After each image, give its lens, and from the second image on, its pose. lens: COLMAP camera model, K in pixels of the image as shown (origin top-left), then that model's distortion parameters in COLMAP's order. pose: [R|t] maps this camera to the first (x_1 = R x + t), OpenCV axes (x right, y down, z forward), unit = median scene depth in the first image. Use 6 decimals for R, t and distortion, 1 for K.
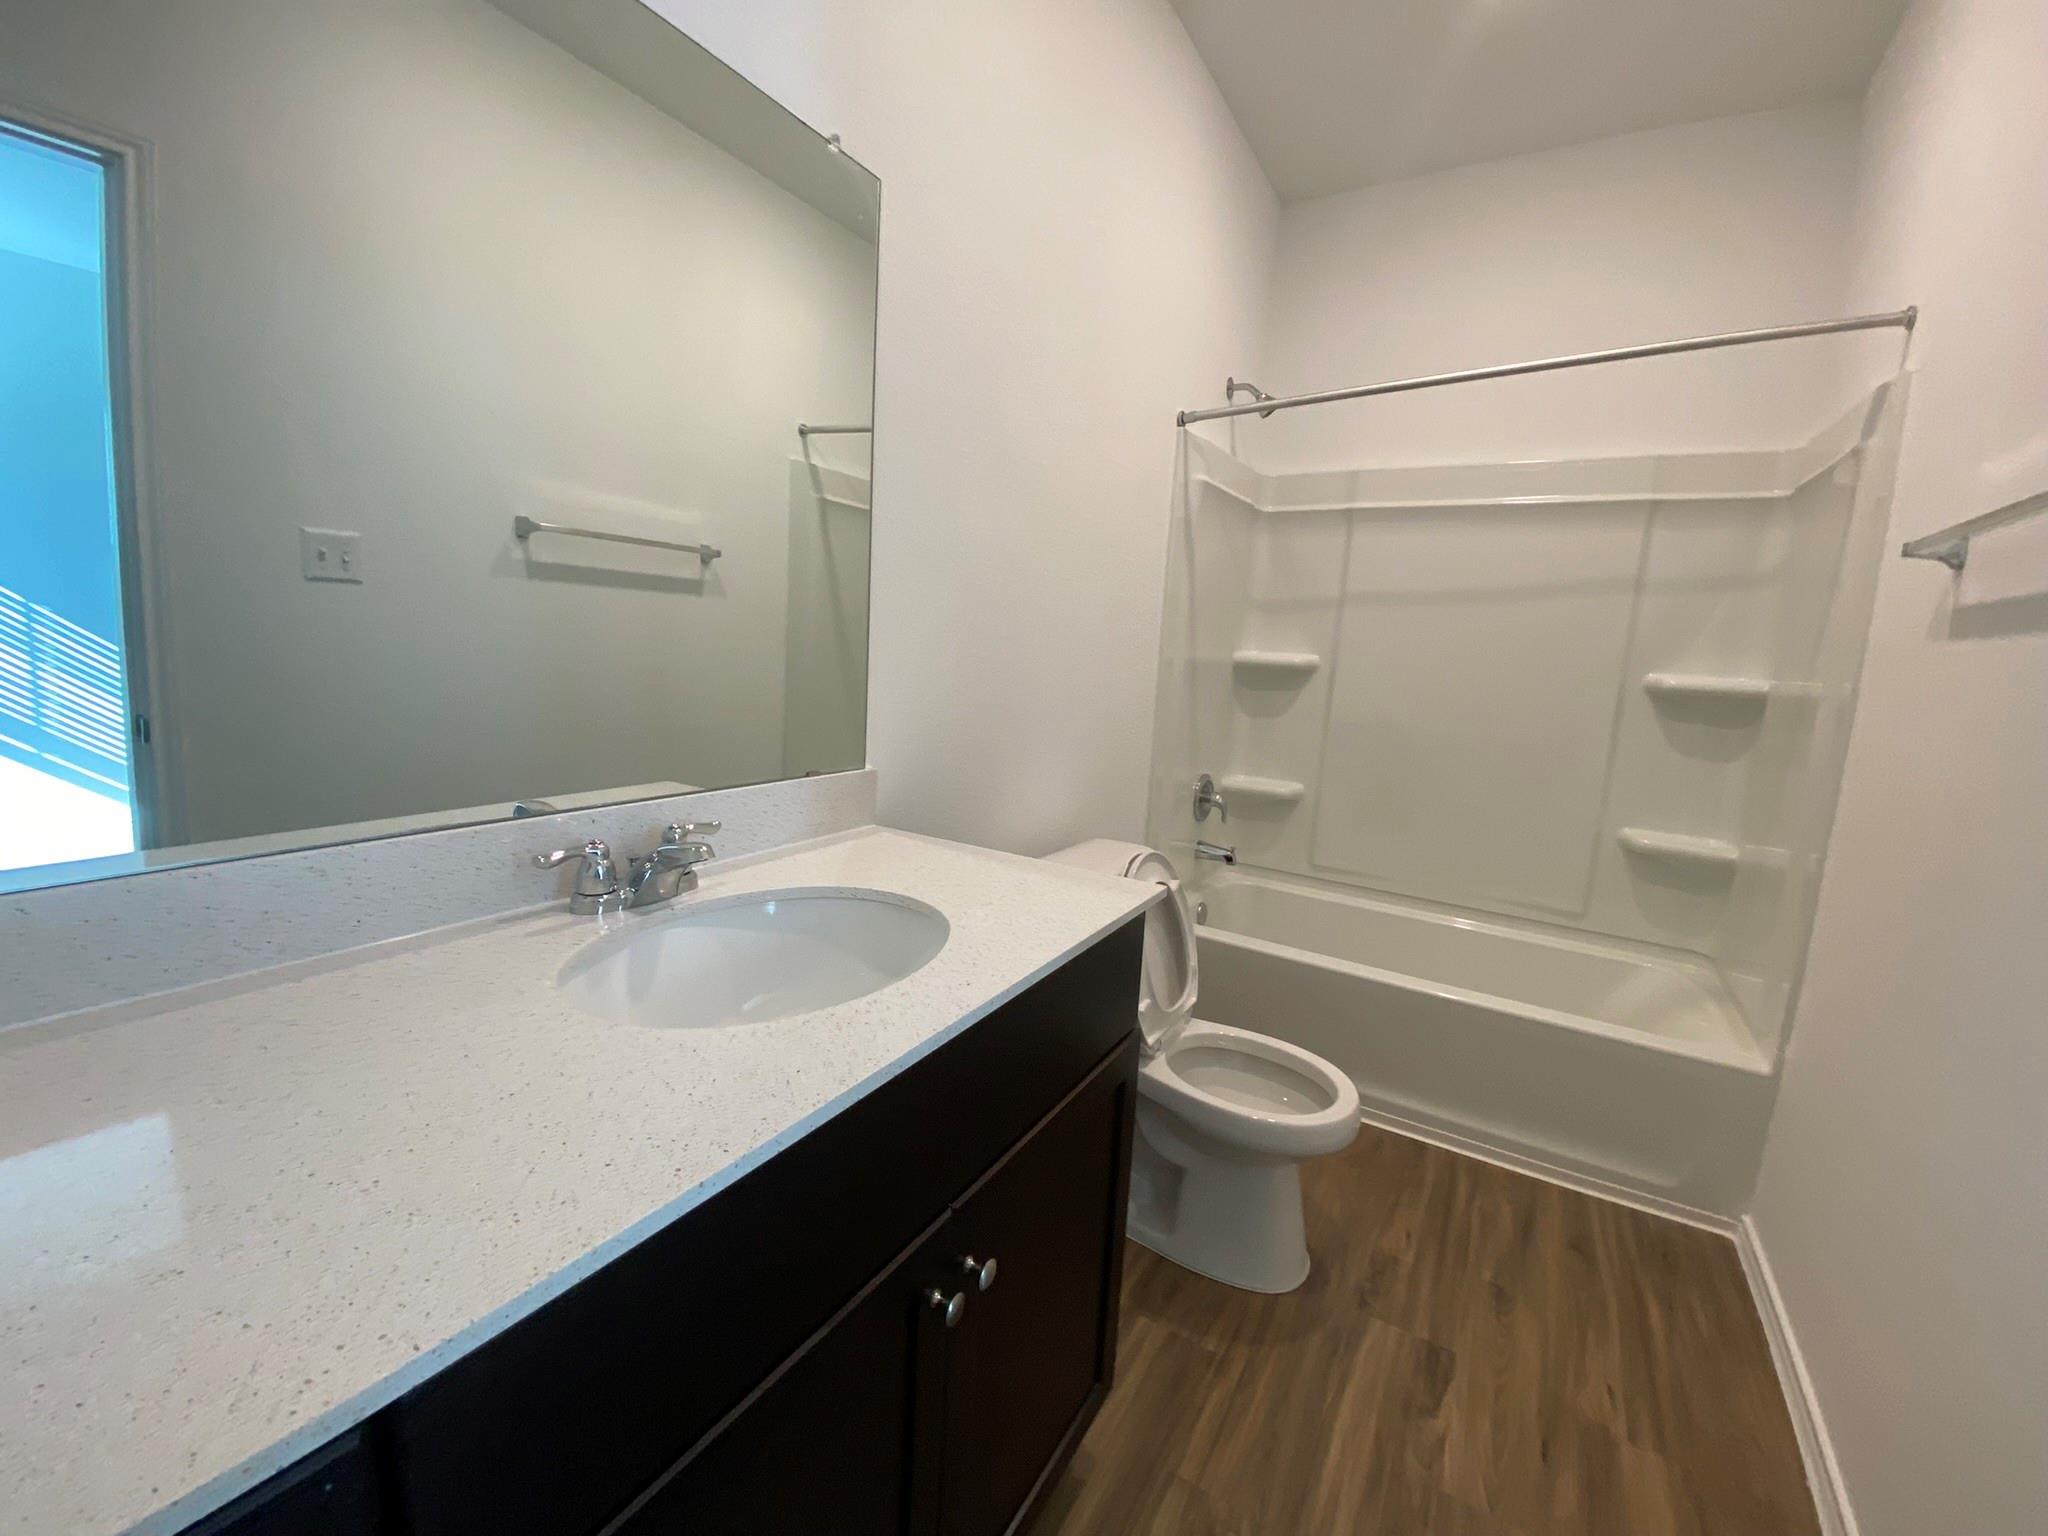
lens RADIAL K [[822.6, 0, 1018.7], [0, 822.6, 771.8], [0, 0, 1]] dist [0.020942, -0.019207]
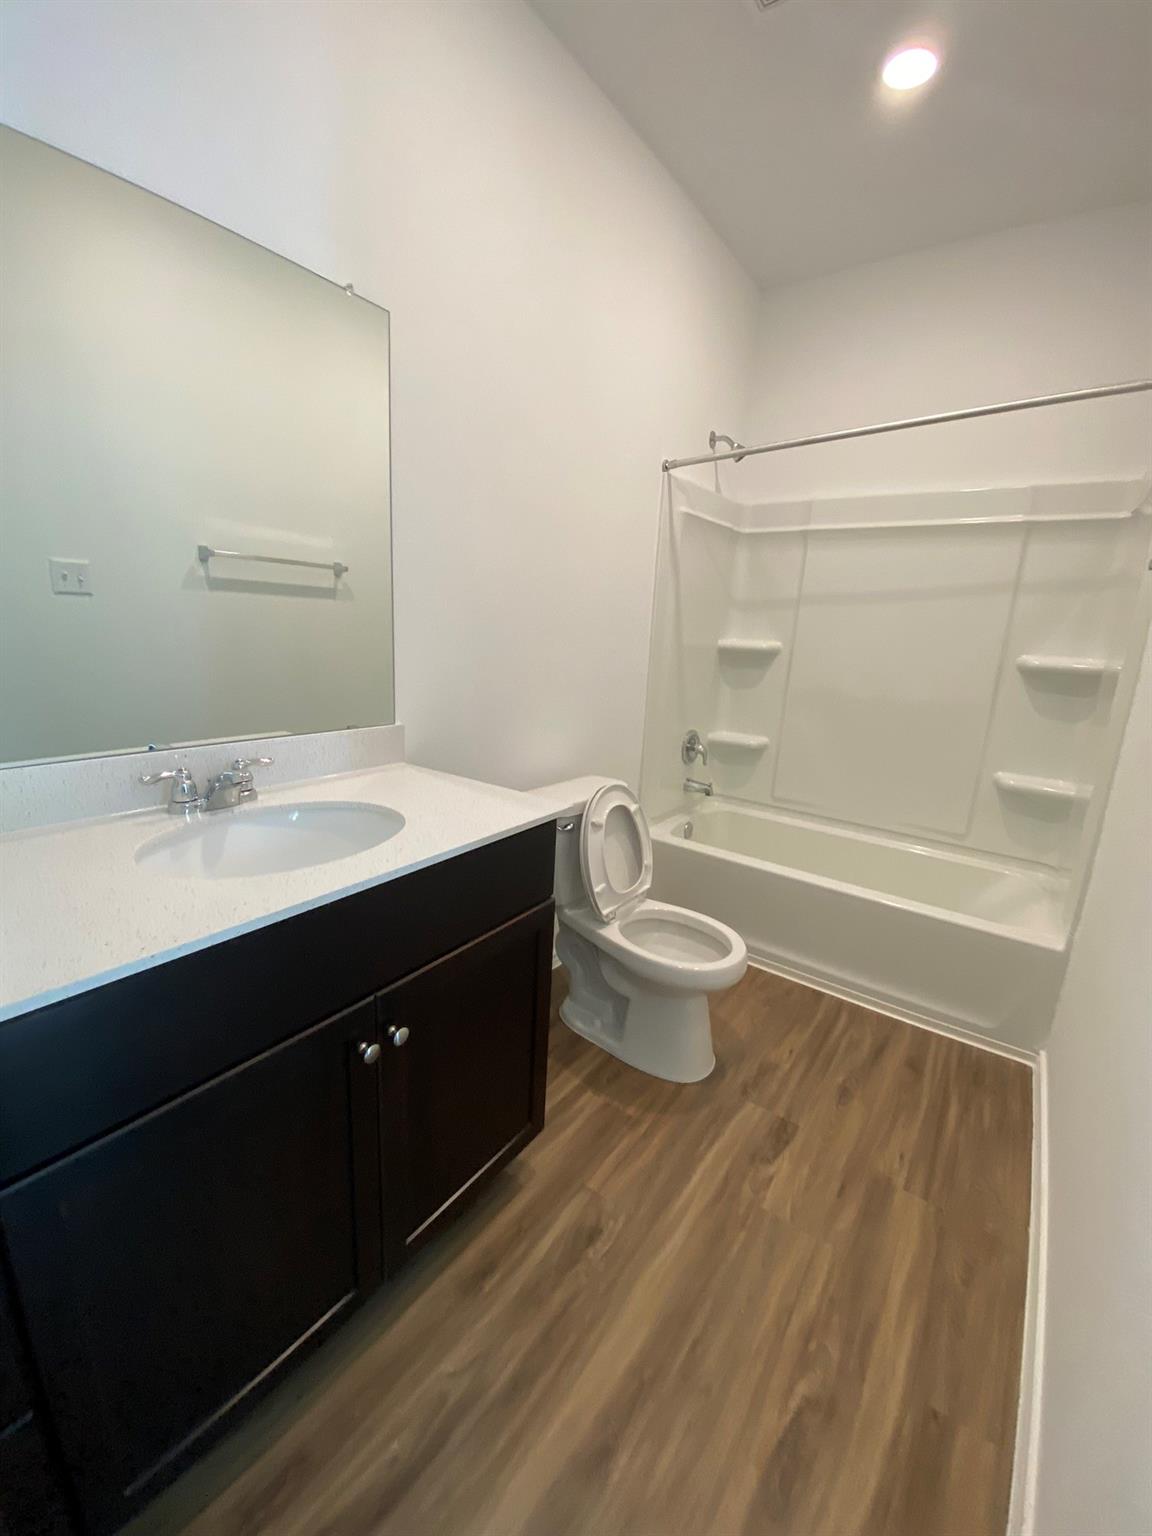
lens RADIAL K [[616.9, 0, 576.0], [0, 616.9, 768.0], [0, 0, 1]] dist [0.020942, -0.019207]
pose [[0.997399, 0.012366, -0.071004, 0.161195], [-0.007579, 0.997704, 0.067294, -0.001748], [0.071673, -0.066581, 0.995203, -0.065048]]
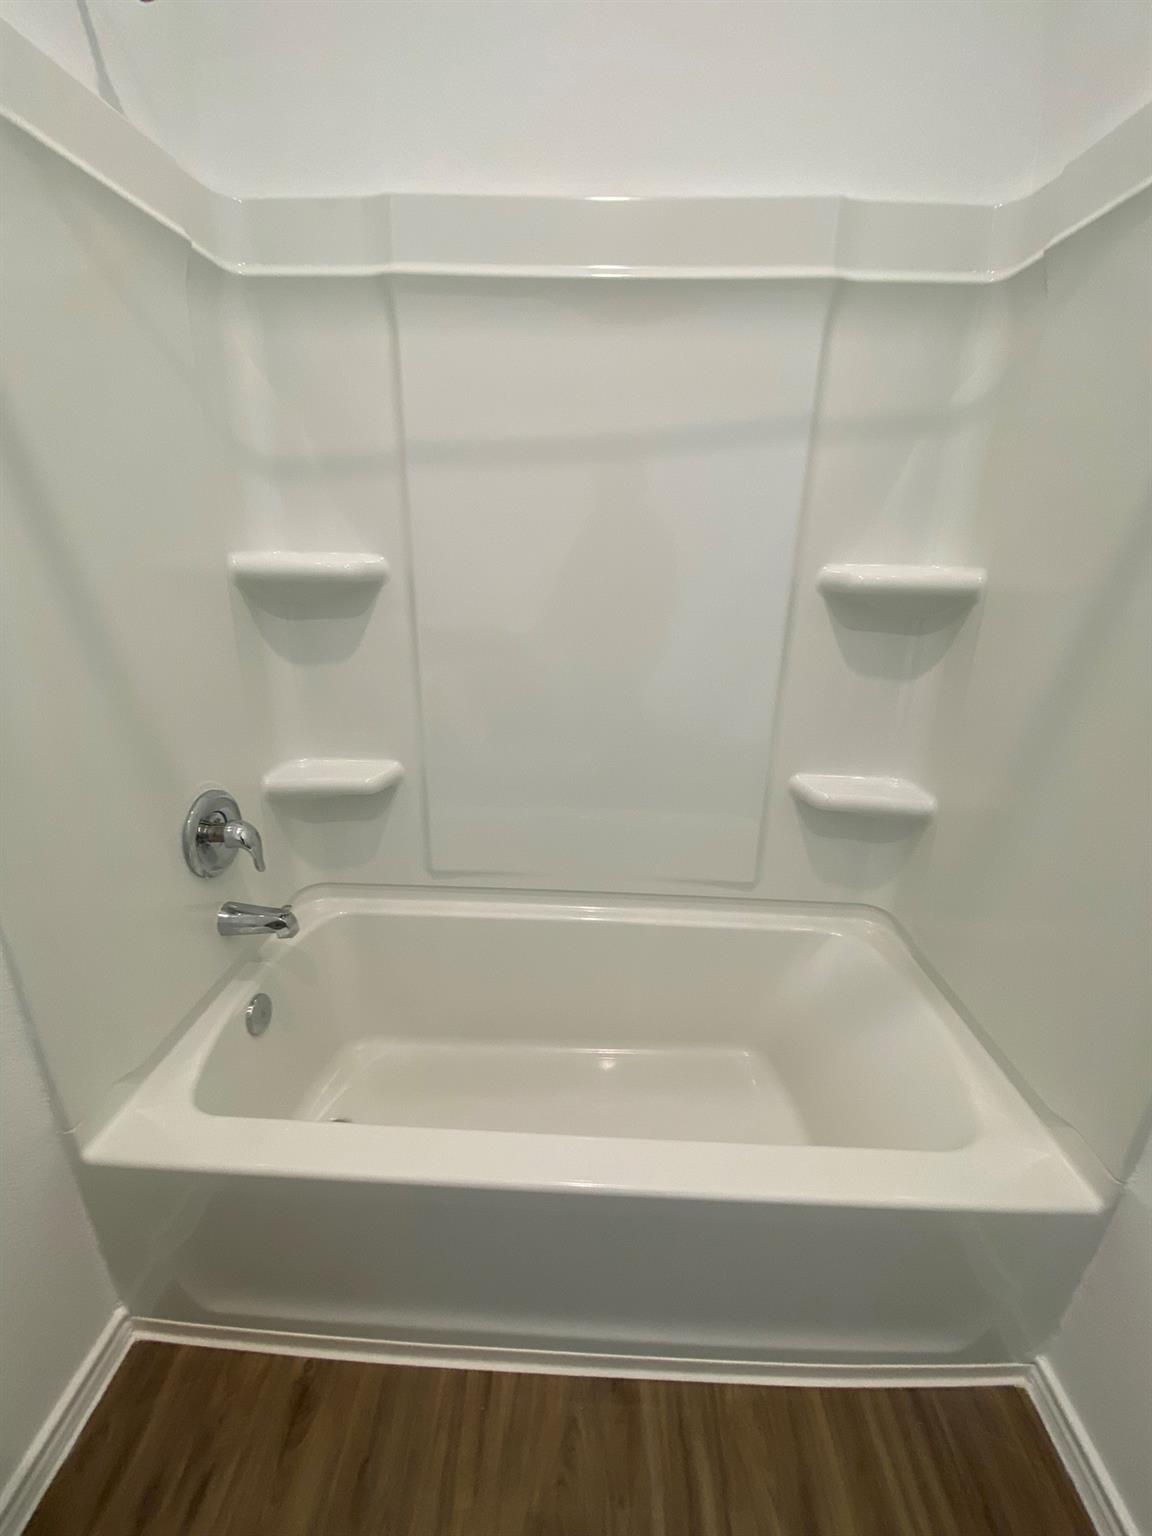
lens RADIAL K [[616.9, 0, 576.0], [0, 616.9, 768.0], [0, 0, 1]] dist [0.020942, -0.019207]
pose [[0.865862, -0.200839, 0.458200, 0.381330], [0.105429, 0.968565, 0.225315, -0.119375], [-0.489049, -0.146784, 0.859817, 0.796835]]
